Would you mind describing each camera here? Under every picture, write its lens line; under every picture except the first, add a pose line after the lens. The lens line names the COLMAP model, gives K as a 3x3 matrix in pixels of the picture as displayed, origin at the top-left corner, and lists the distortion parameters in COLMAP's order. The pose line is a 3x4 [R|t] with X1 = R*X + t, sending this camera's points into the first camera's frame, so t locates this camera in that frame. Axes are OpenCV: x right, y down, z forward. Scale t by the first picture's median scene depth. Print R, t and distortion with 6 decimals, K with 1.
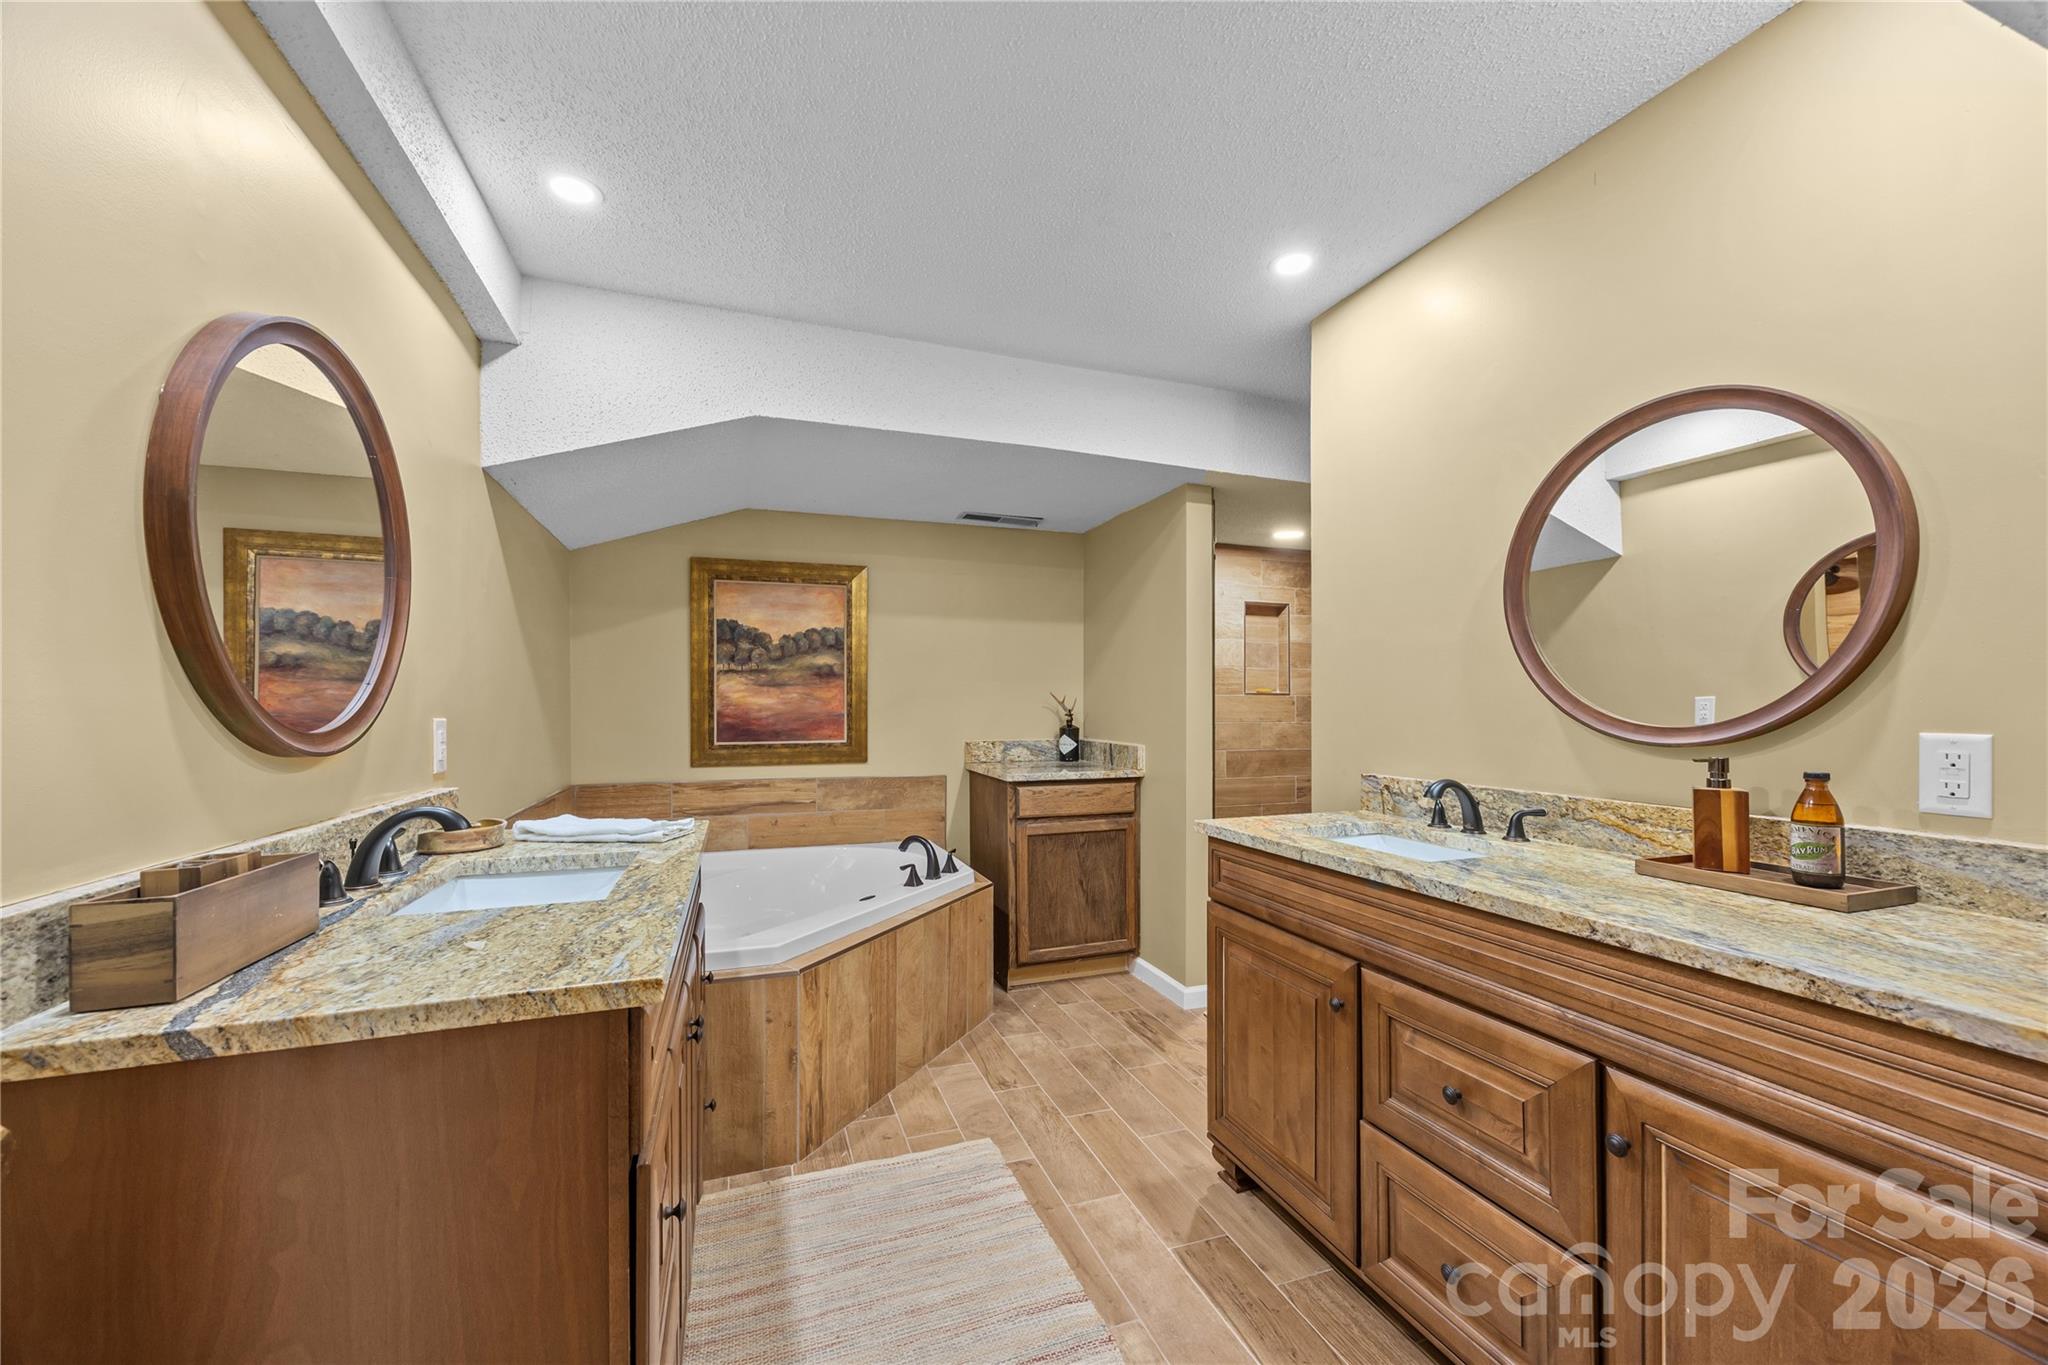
lens RADIAL K [[793.0, 0, 1032.1], [0, 793.0, 696.3], [0, 0, 1]] dist [-0.002586, -0.000027]
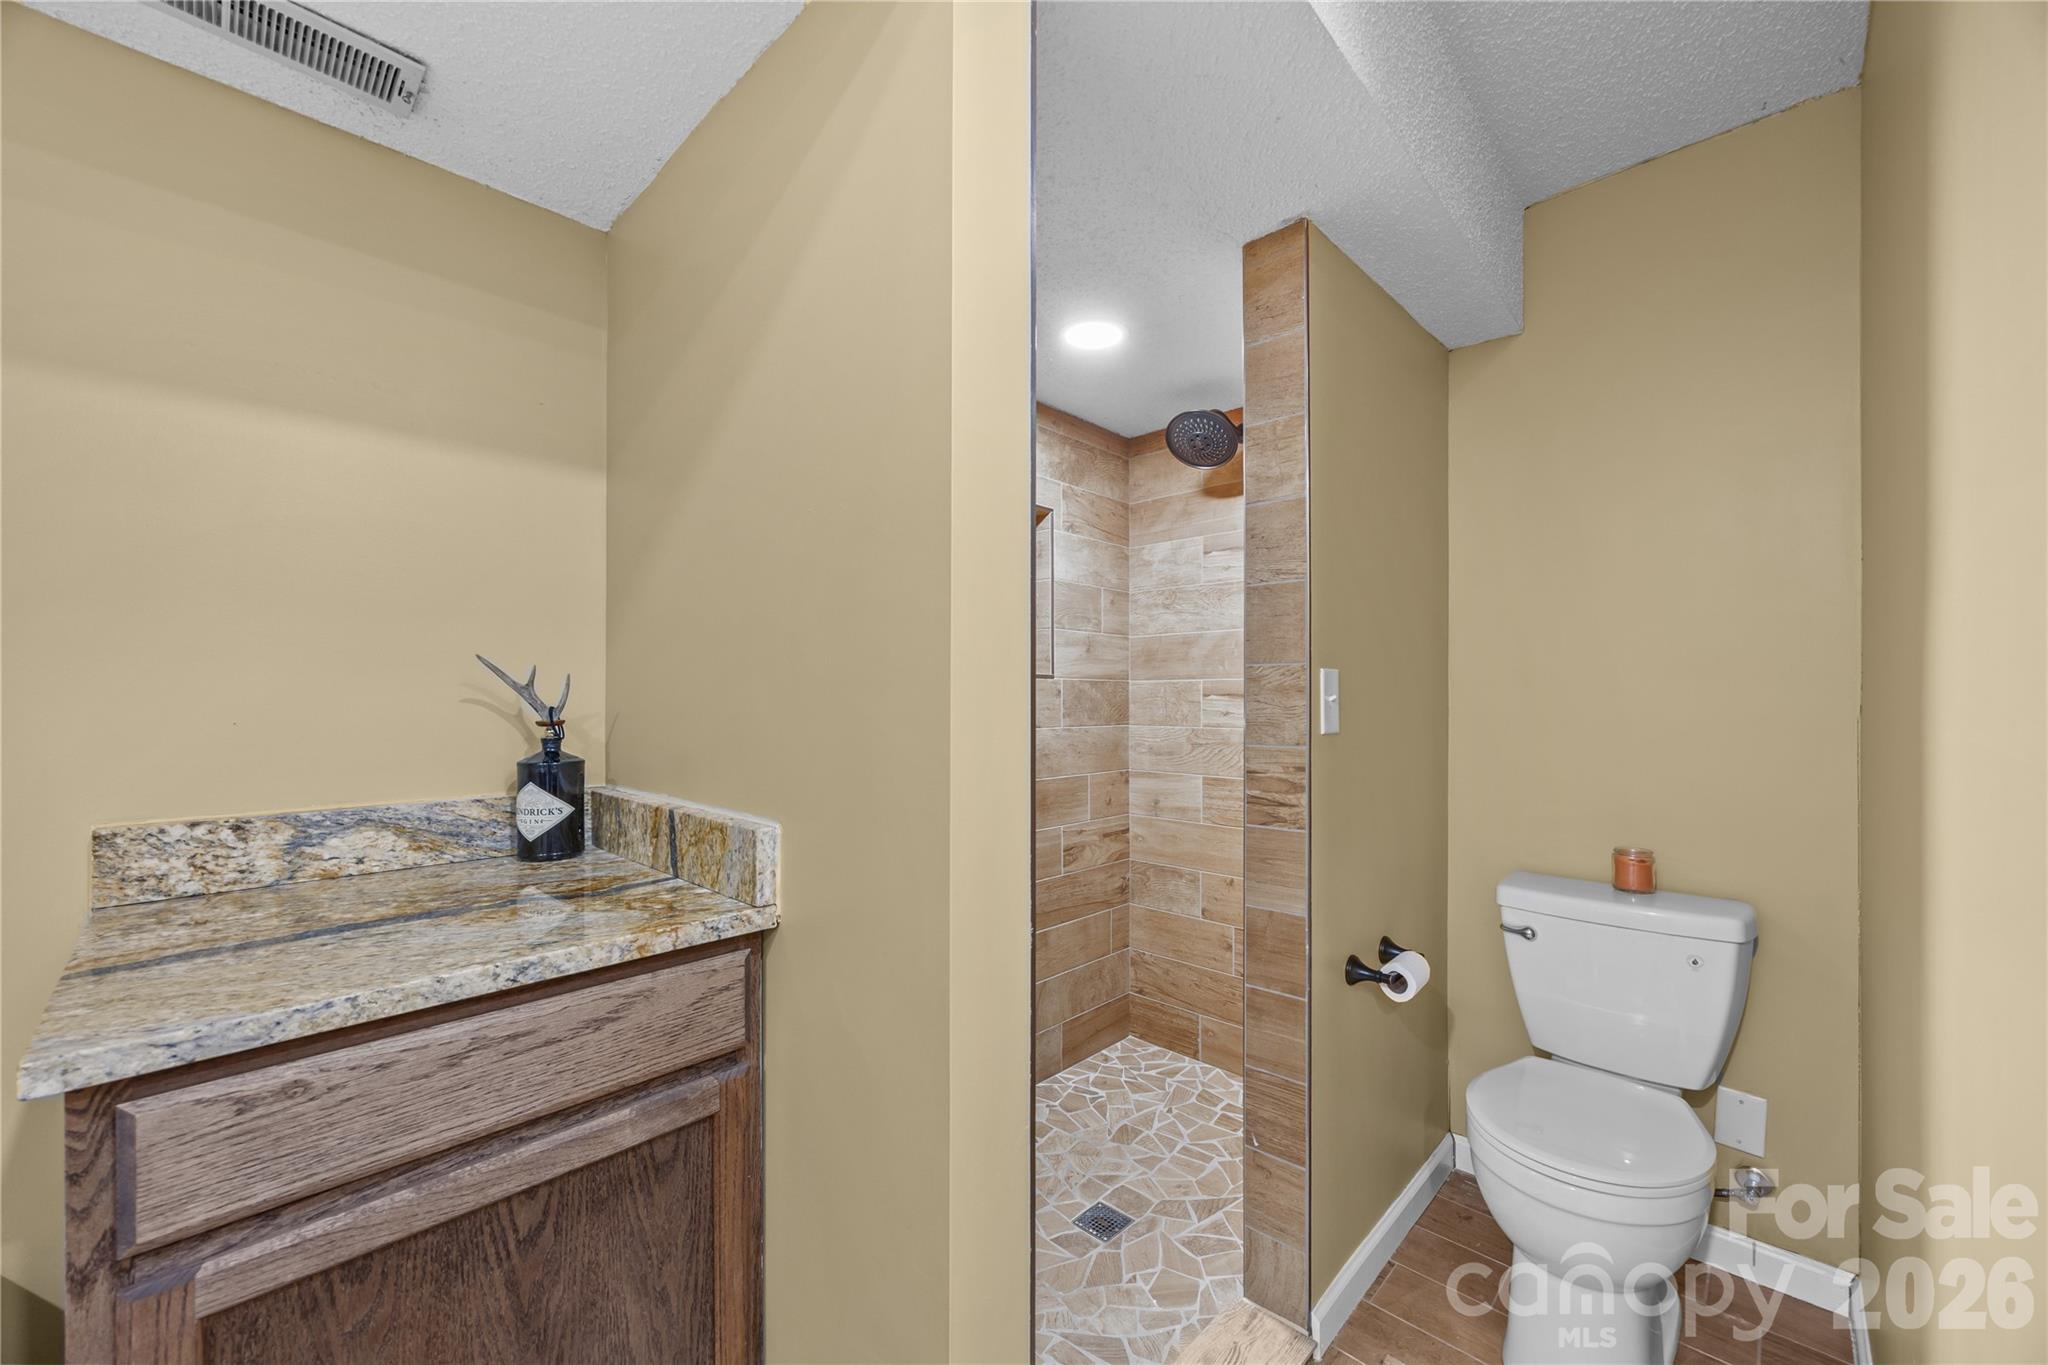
lens RADIAL K [[793.0, 0, 1029.3], [0, 793.0, 696.1], [0, 0, 1]] dist [-0.002586, -0.000027]
pose [[0.897566, -0.000714, 0.440880, 0.092001], [-0.002075, 0.999981, 0.005842, 0.009976], [-0.440876, -0.006159, 0.897547, 0.673486]]
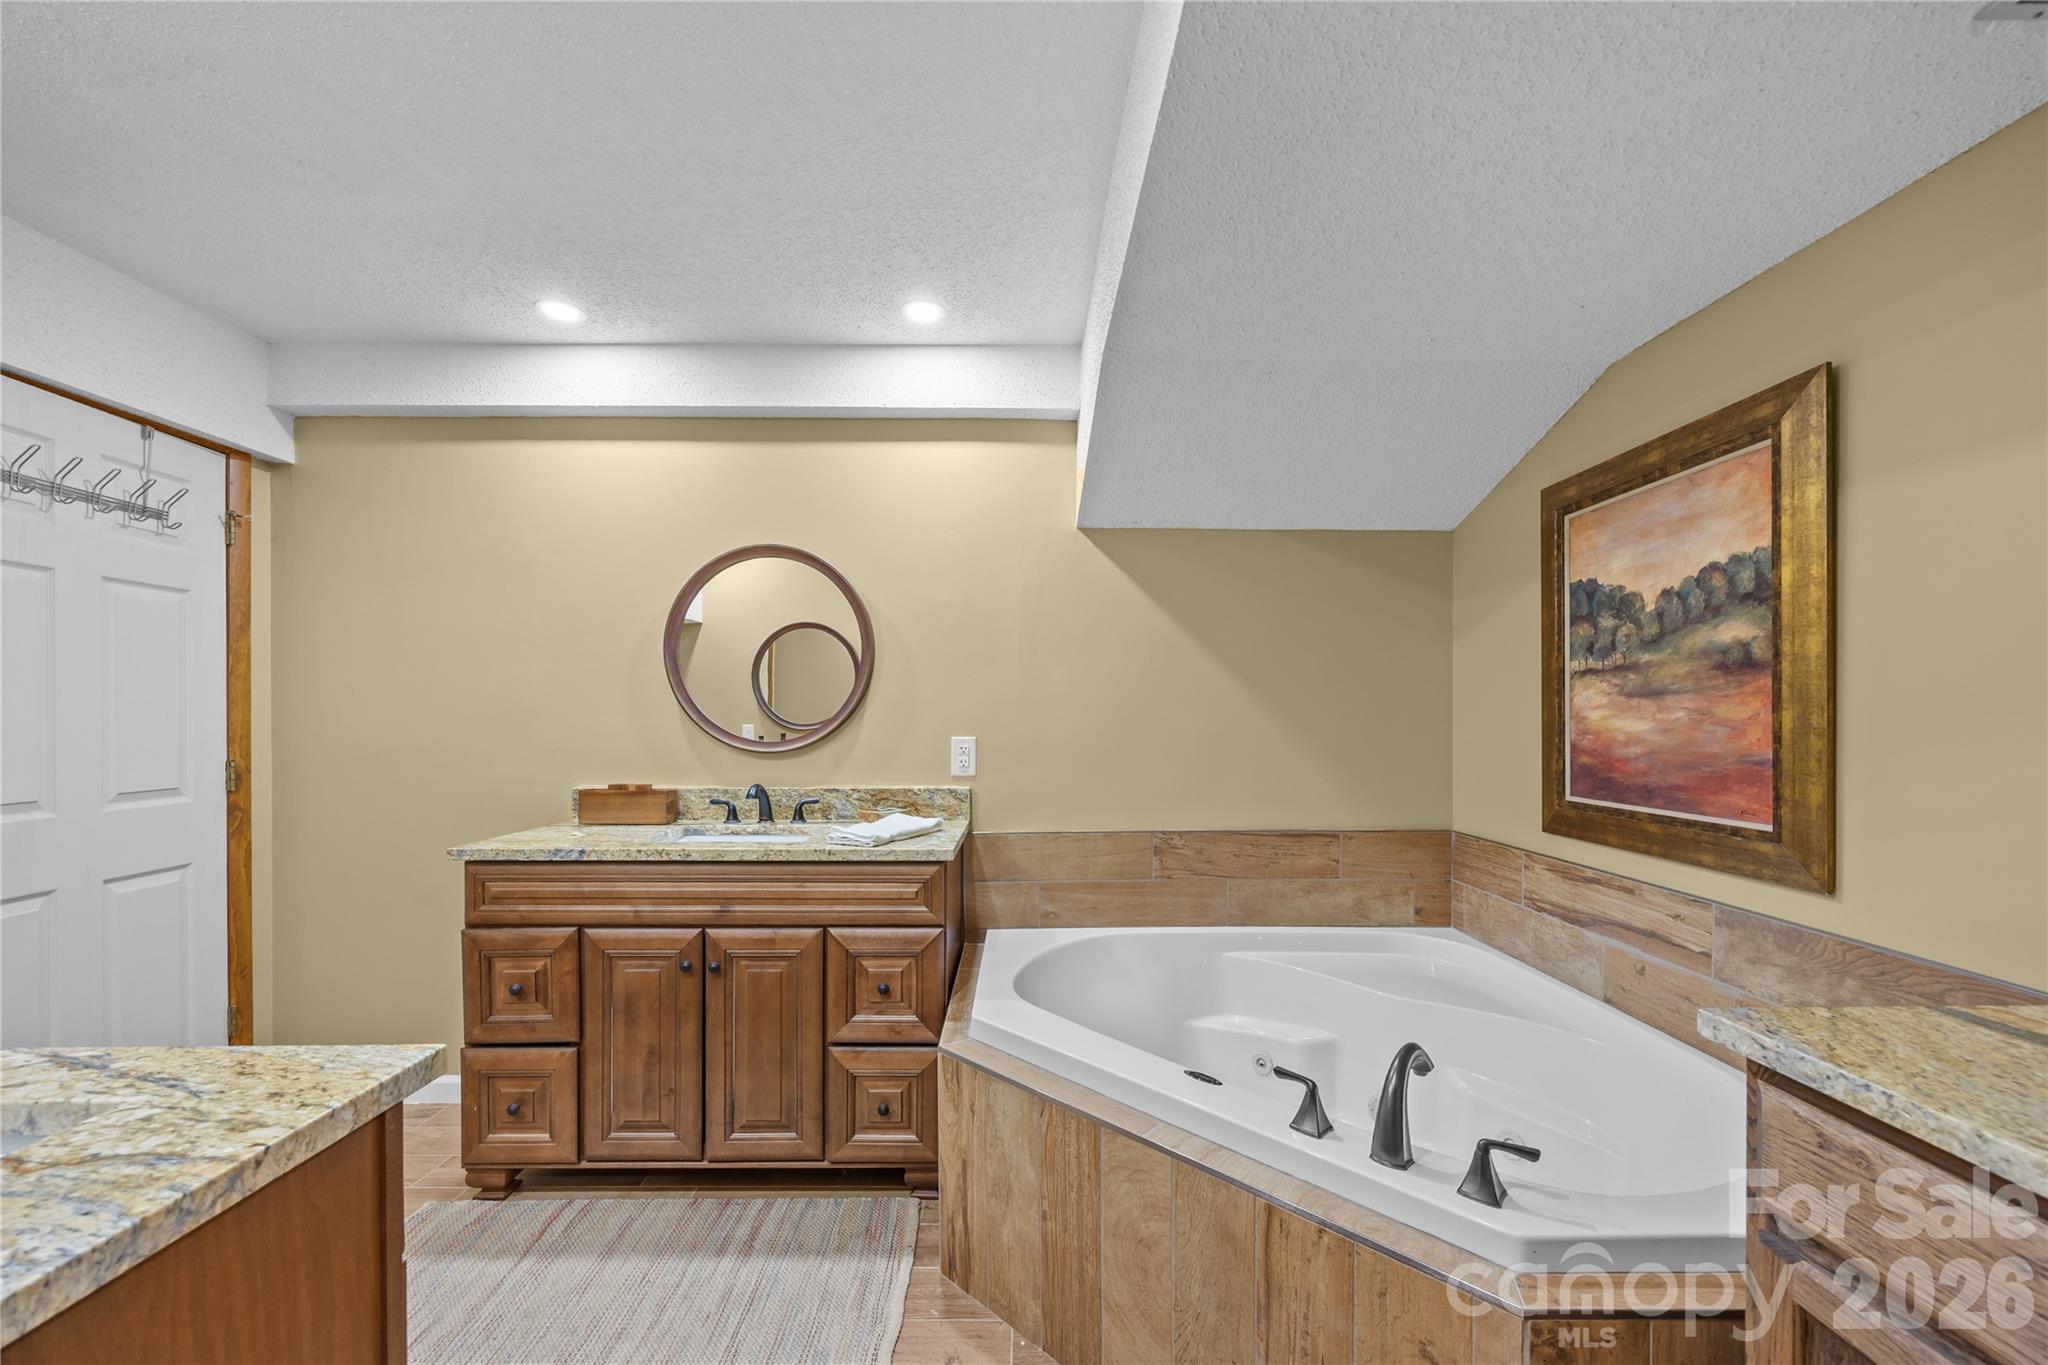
lens RADIAL K [[793.0, 0, 1036.1], [0, 793.0, 716.8], [0, 0, 1]] dist [-0.002586, -0.000027]
pose [[-0.334432, 0.000488, -0.942420, 0.271540], [0.004362, 0.999990, -0.001030, -0.000924], [0.942410, -0.004455, -0.334431, 0.807553]]
